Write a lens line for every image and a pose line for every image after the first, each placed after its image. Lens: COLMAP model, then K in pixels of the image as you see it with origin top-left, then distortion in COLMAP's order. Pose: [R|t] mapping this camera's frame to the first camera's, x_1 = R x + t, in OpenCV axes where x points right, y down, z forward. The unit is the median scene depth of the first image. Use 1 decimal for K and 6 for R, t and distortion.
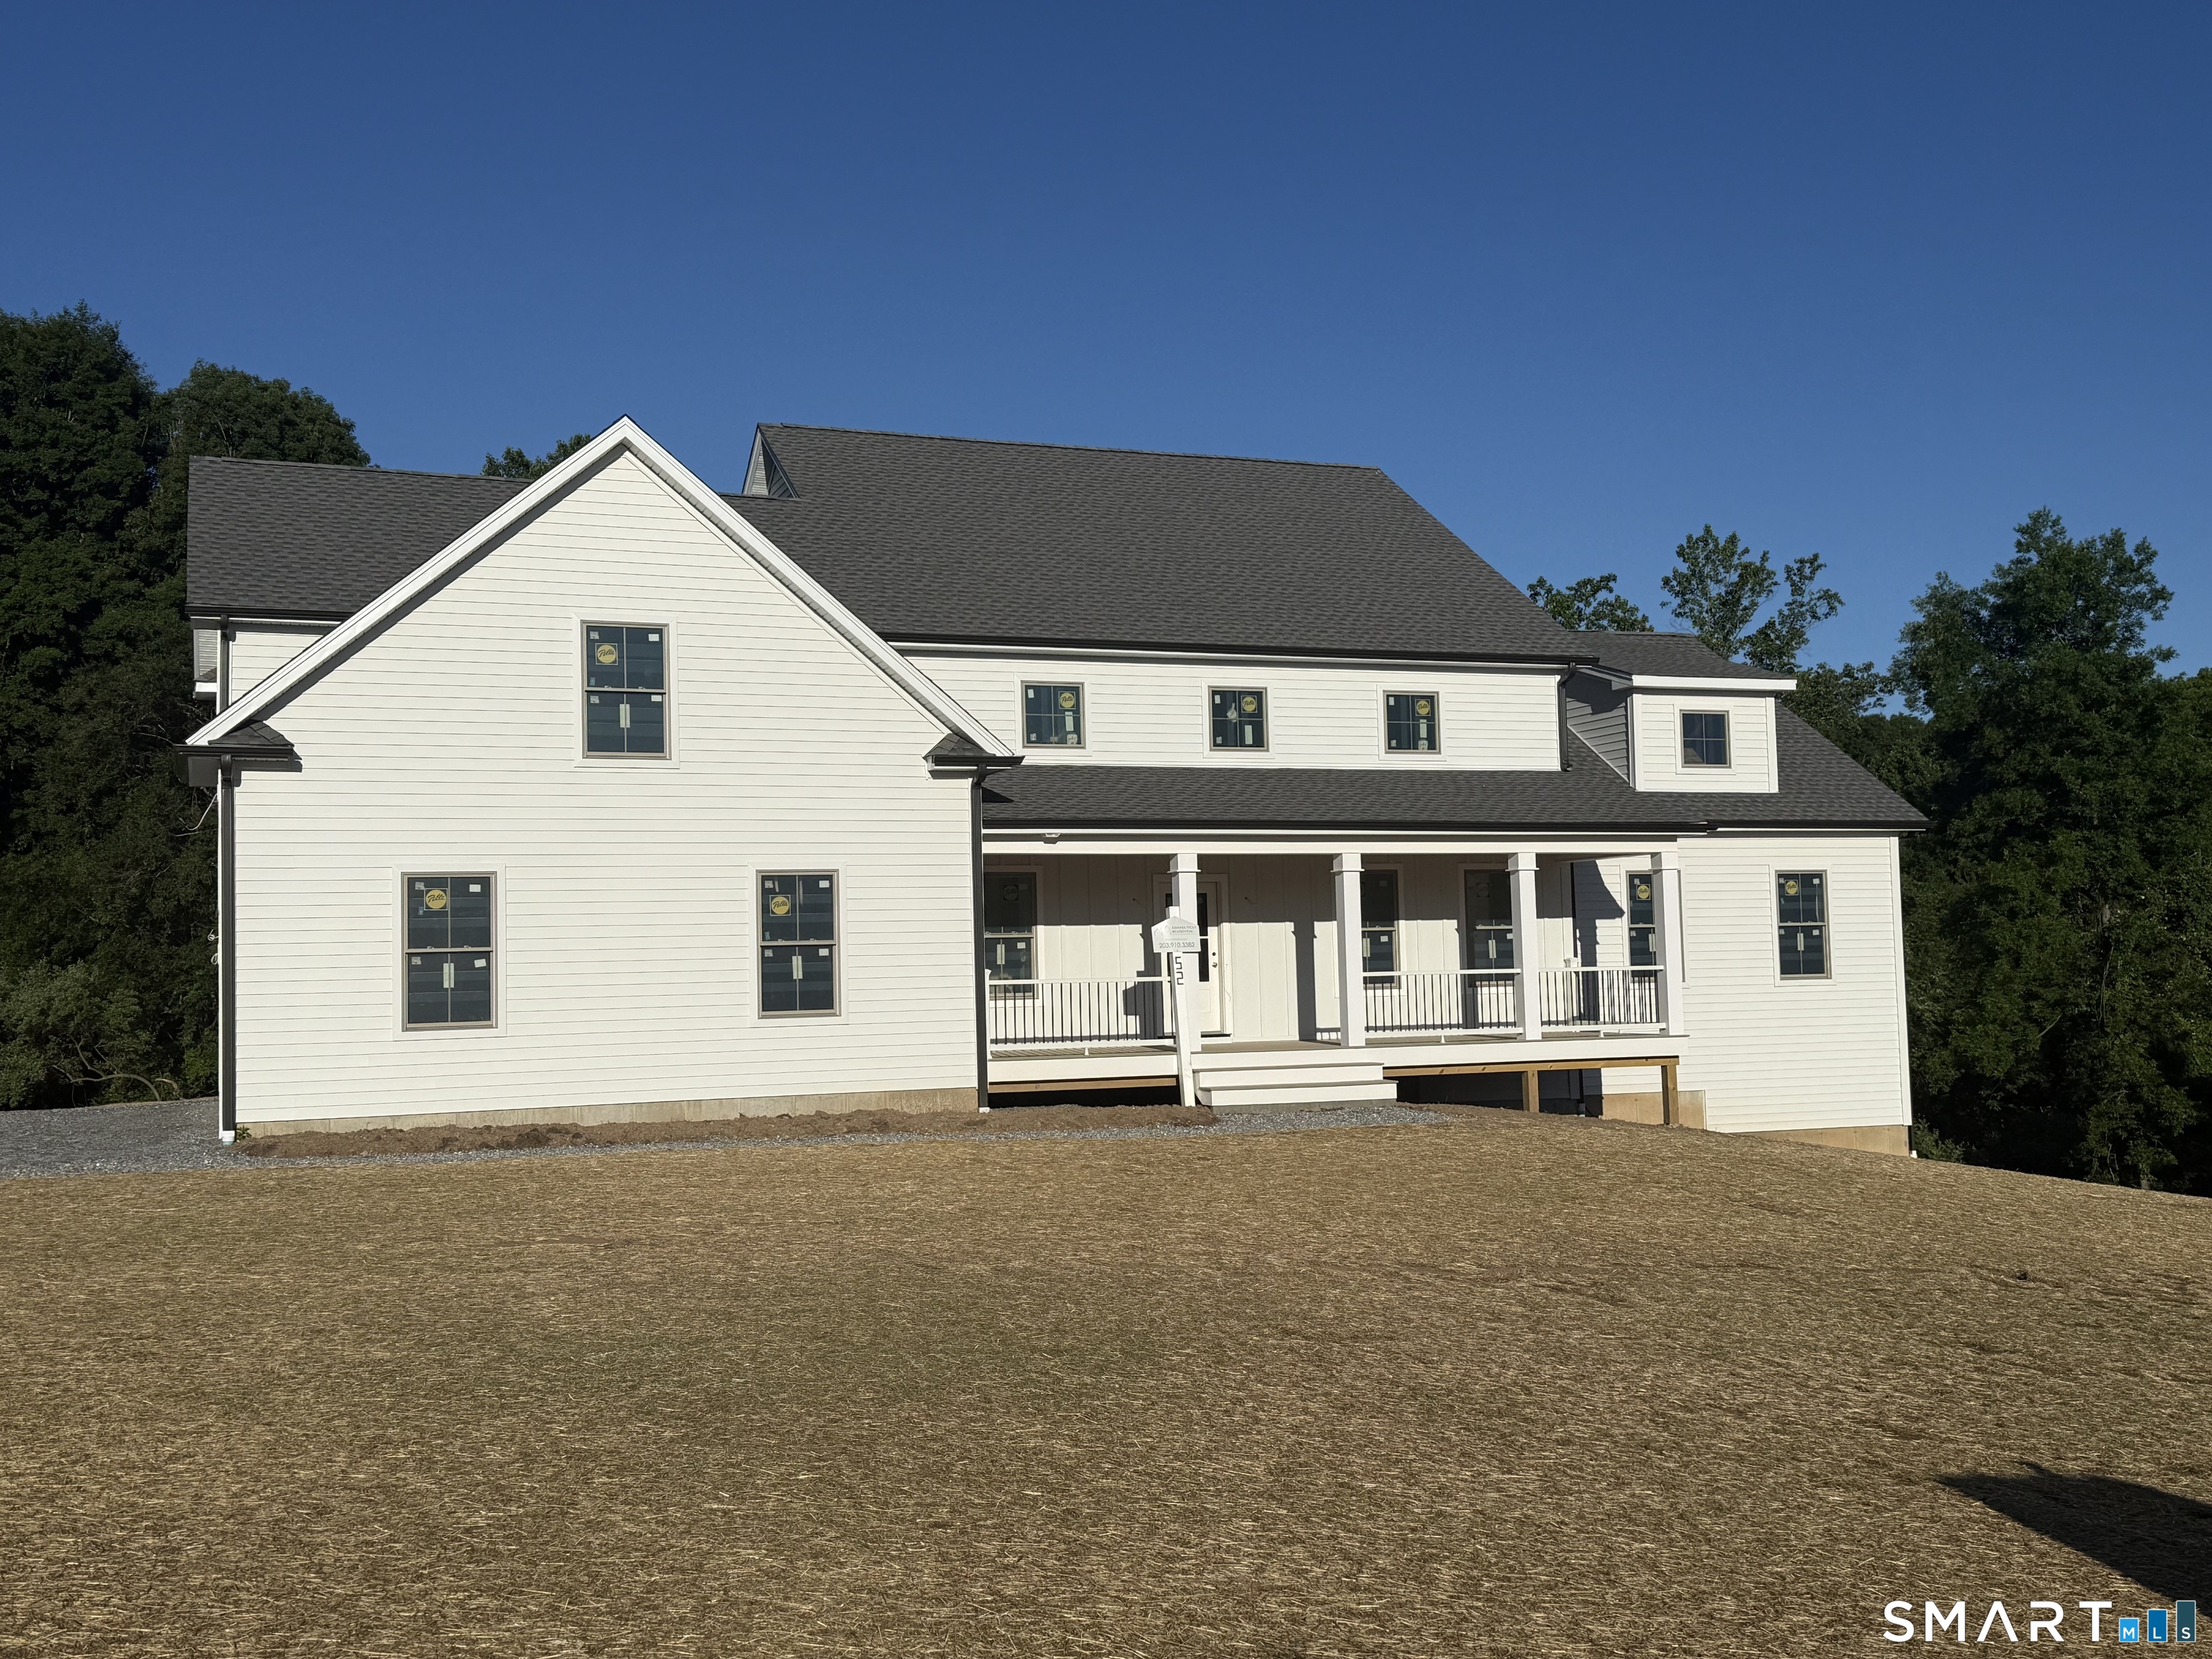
lens RADIAL K [[2299.6, 0, 1111.2], [0, 2299.6, 826.8], [0, 0, 1]] dist [0.078041, 0.000000]
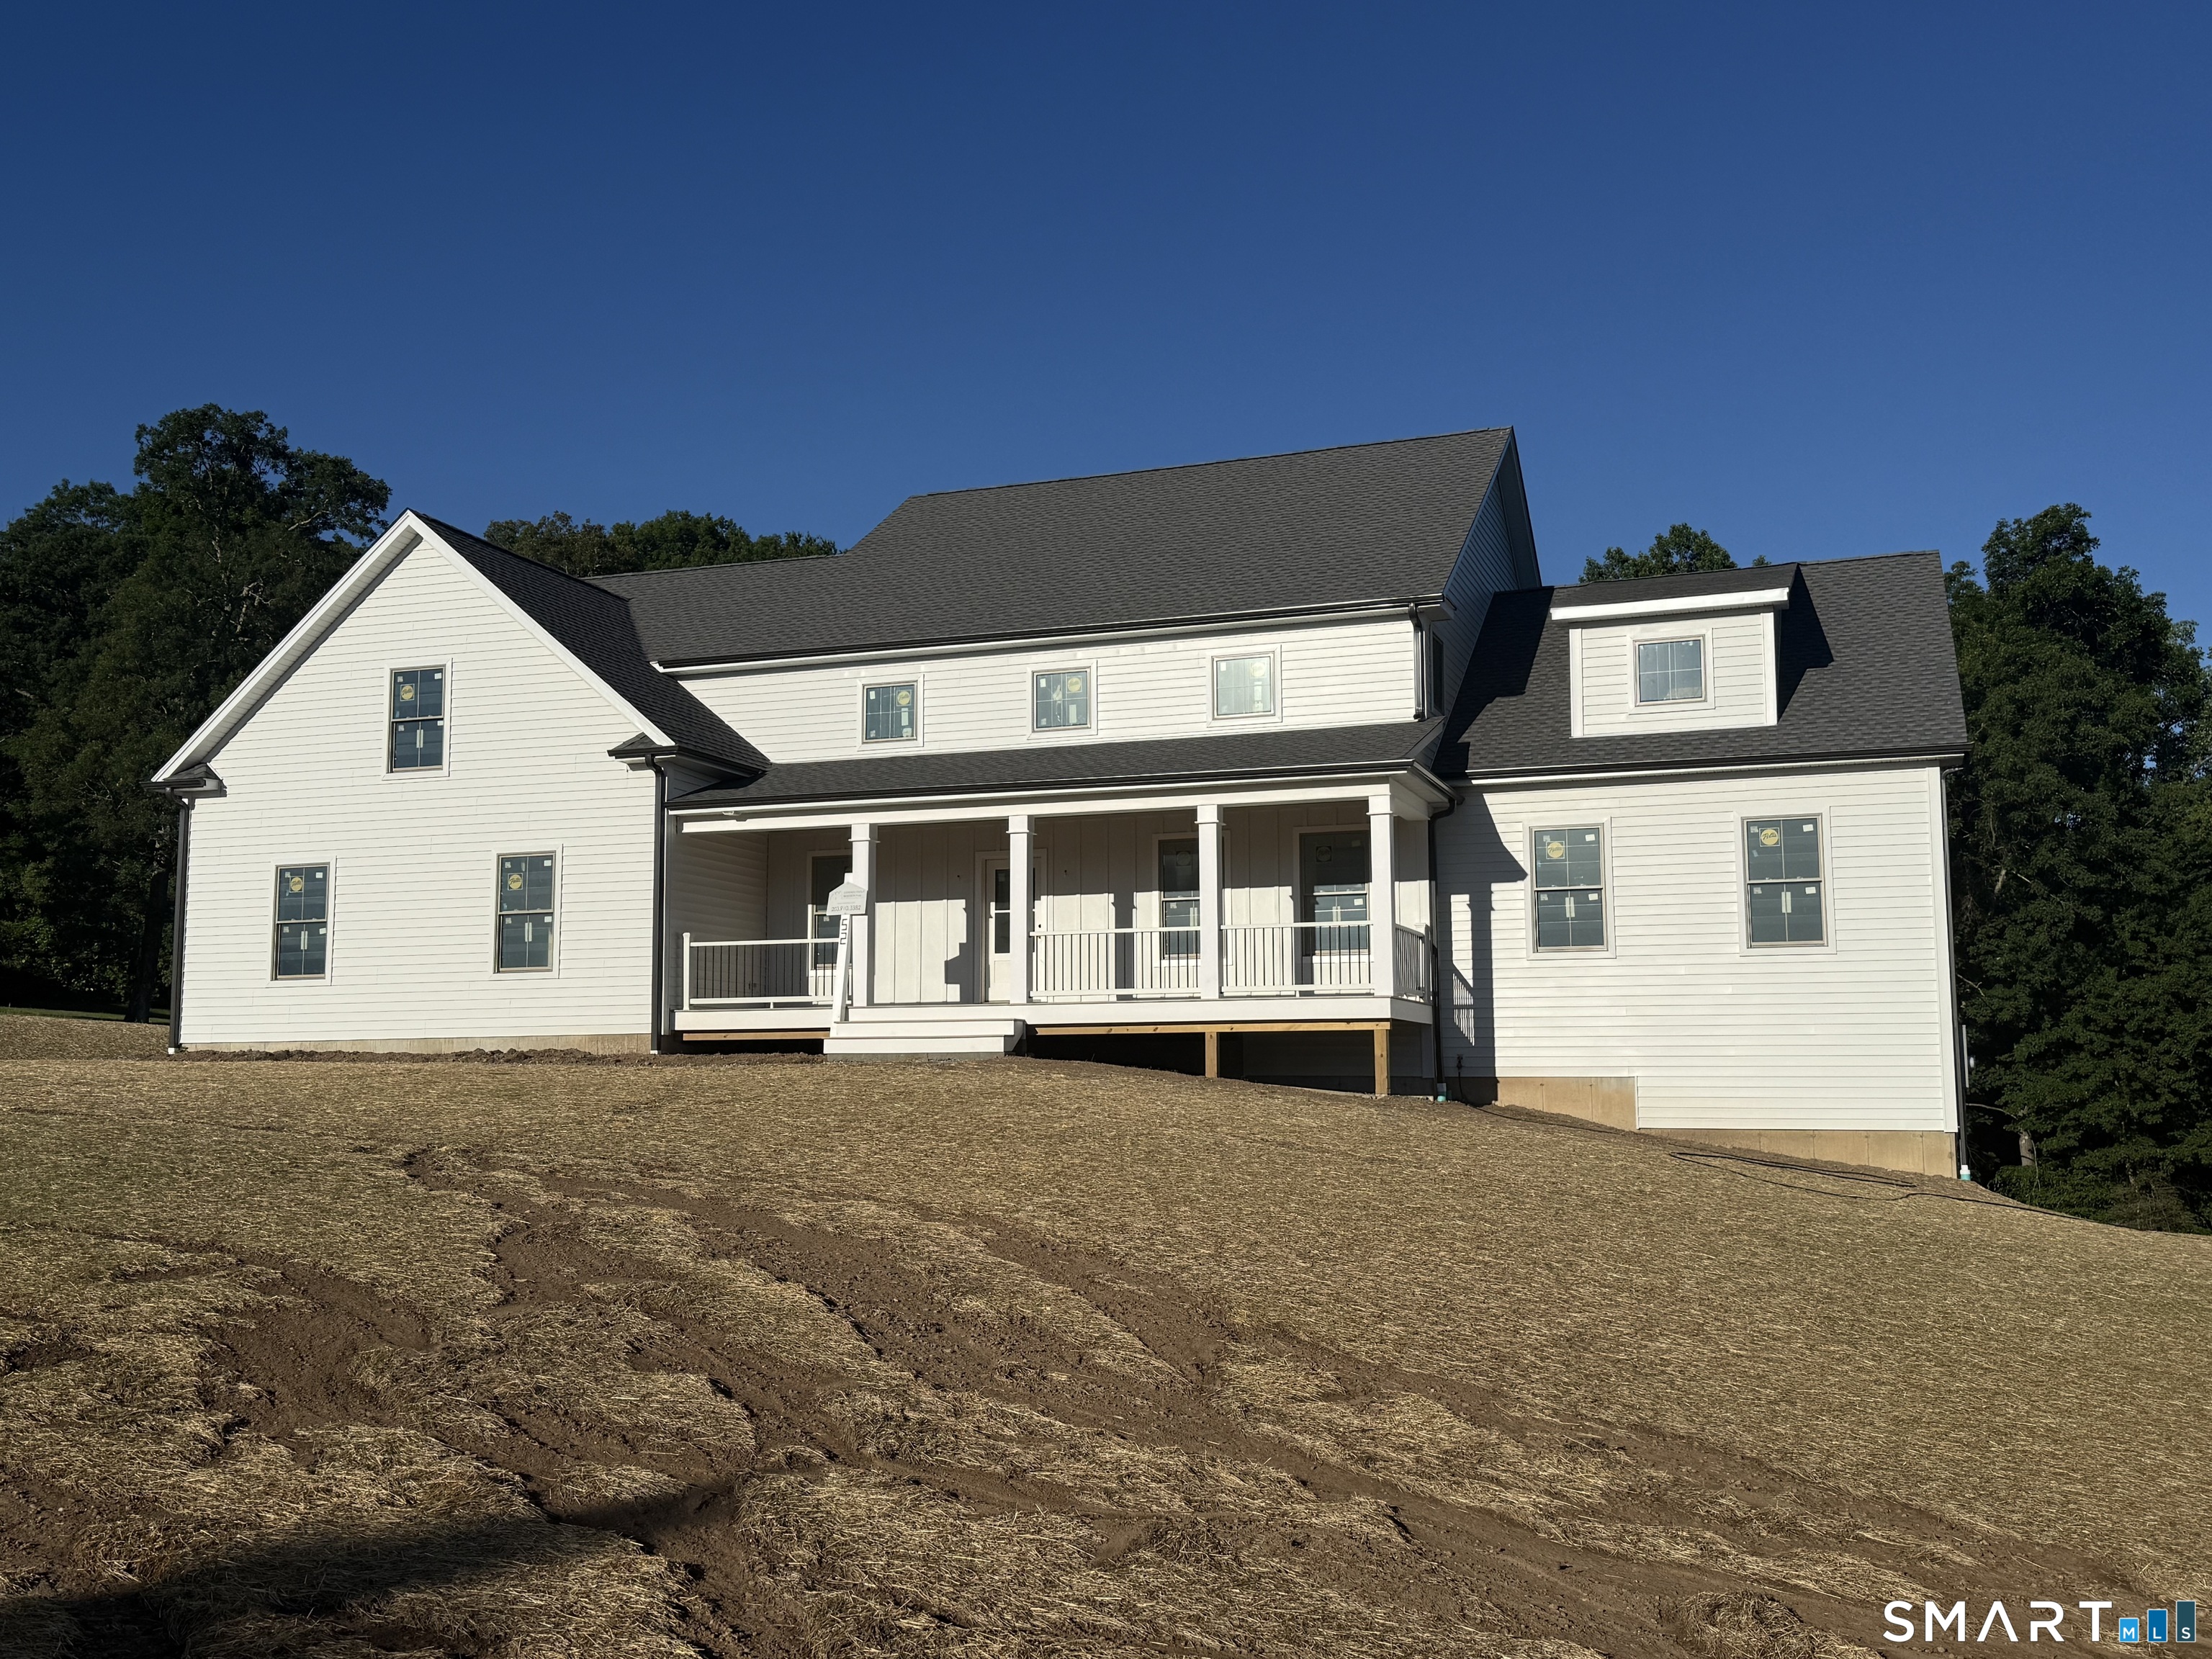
lens RADIAL K [[2139.1, 0, 1086.1], [0, 2139.1, 842.4], [0, 0, 1]] dist [0.037813, 0.000000]
pose [[0.735838, -0.059959, -0.674498, 0.729385], [0.029549, 0.997967, -0.056477, 0.074120], [0.676513, 0.021628, 0.736113, 0.308459]]
